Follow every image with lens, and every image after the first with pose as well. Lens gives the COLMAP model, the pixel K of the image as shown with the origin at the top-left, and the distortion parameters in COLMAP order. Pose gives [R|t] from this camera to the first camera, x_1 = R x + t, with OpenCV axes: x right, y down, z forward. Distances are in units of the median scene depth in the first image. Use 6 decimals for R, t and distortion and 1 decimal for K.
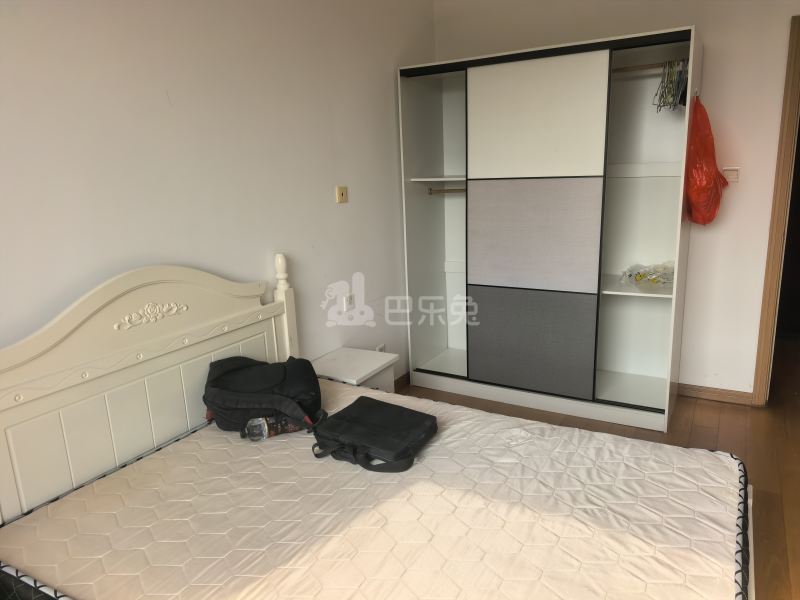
lens RADIAL K [[570.0, 0, 400.0], [0, 570.0, 300.0], [0, 0, 1]] dist [0.002284, -0.000621]
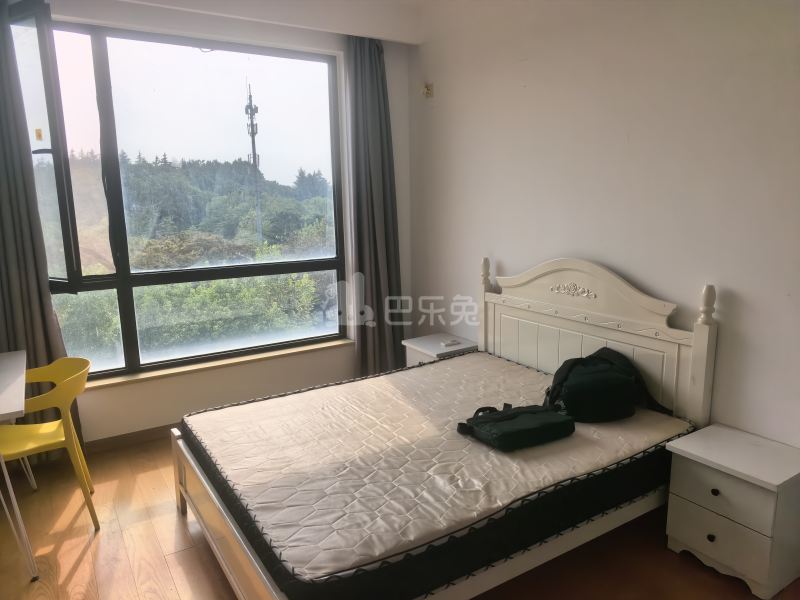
lens RADIAL K [[570.0, 0, 400.0], [0, 570.0, 300.0], [0, 0, 1]] dist [0.002284, -0.000621]
pose [[-0.465370, 0.203984, -0.861291, 0.994393], [-0.168542, 0.934855, 0.312473, -0.321069], [0.868921, 0.290579, -0.400674, 1.167051]]
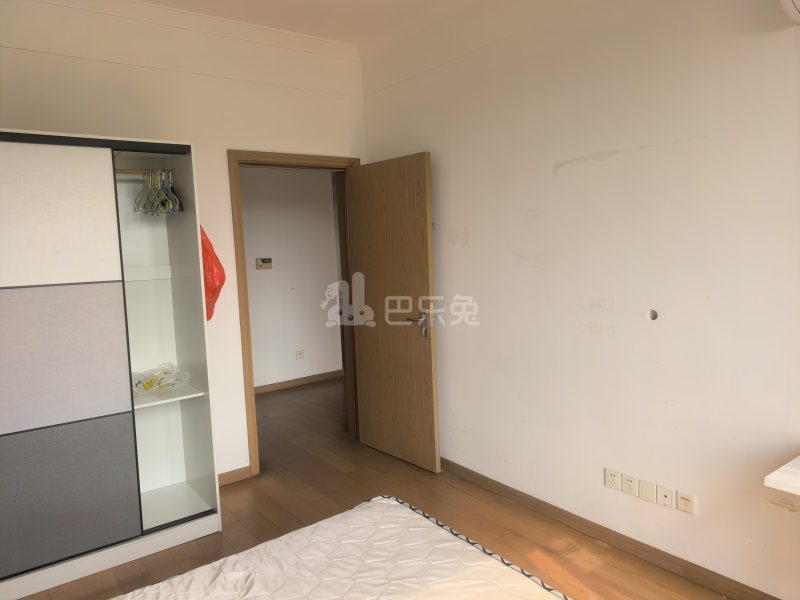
lens RADIAL K [[570.0, 0, 400.0], [0, 570.0, 300.0], [0, 0, 1]] dist [0.002284, -0.000621]
pose [[0.387675, -0.066503, 0.919394, -0.306970], [0.237209, 0.971002, -0.029787, -0.054818], [-0.890752, 0.229637, 0.392209, 0.253750]]
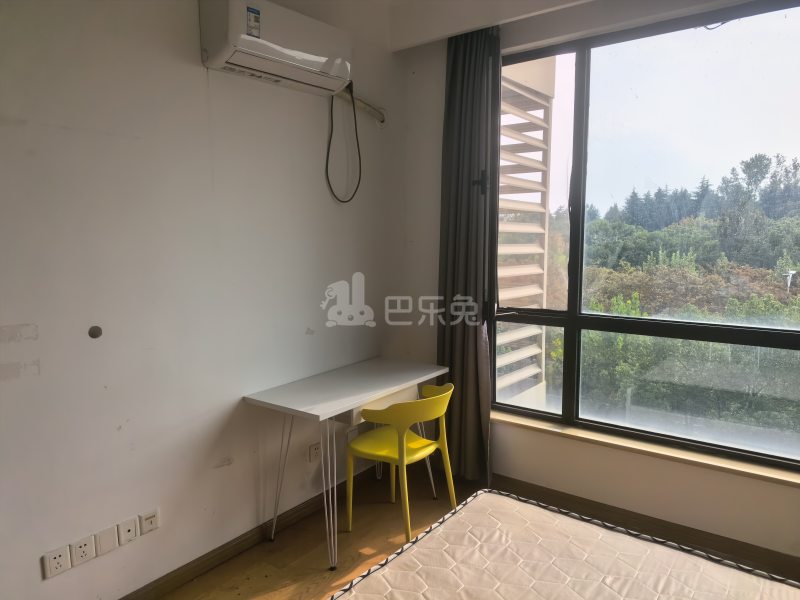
lens RADIAL K [[570.0, 0, 400.0], [0, 570.0, 300.0], [0, 0, 1]] dist [0.002284, -0.000621]
pose [[-0.990090, 0.032926, 0.136519, 0.380546], [0.076999, 0.940254, 0.331653, -0.299079], [-0.117442, 0.338878, -0.933471, 1.190608]]
